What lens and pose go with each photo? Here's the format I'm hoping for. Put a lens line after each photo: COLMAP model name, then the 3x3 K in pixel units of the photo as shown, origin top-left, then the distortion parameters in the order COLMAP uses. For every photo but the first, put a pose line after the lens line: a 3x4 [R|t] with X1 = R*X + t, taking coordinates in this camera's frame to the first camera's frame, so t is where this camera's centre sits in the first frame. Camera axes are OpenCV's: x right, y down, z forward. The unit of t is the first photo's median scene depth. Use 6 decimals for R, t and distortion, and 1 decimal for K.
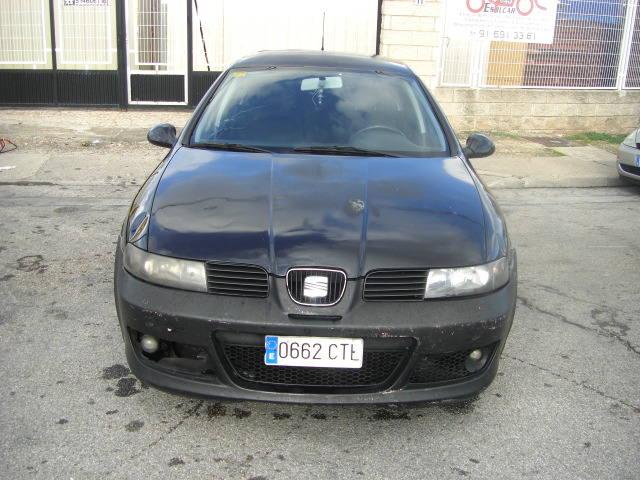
lens RADIAL K [[720.6, 0, 317.1], [0, 720.6, 224.8], [0, 0, 1]] dist [-0.167469, 0.113697]
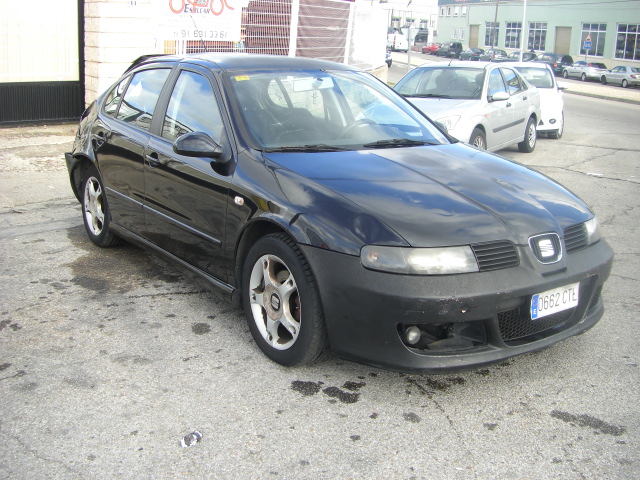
lens RADIAL K [[720.6, 0, 317.1], [0, 720.6, 224.8], [0, 0, 1]] dist [-0.167469, 0.113697]
pose [[0.814899, -0.151425, 0.559474, -0.842314], [0.150650, 0.987430, 0.047825, -0.059500], [-0.559683, 0.045313, 0.827467, 0.186178]]
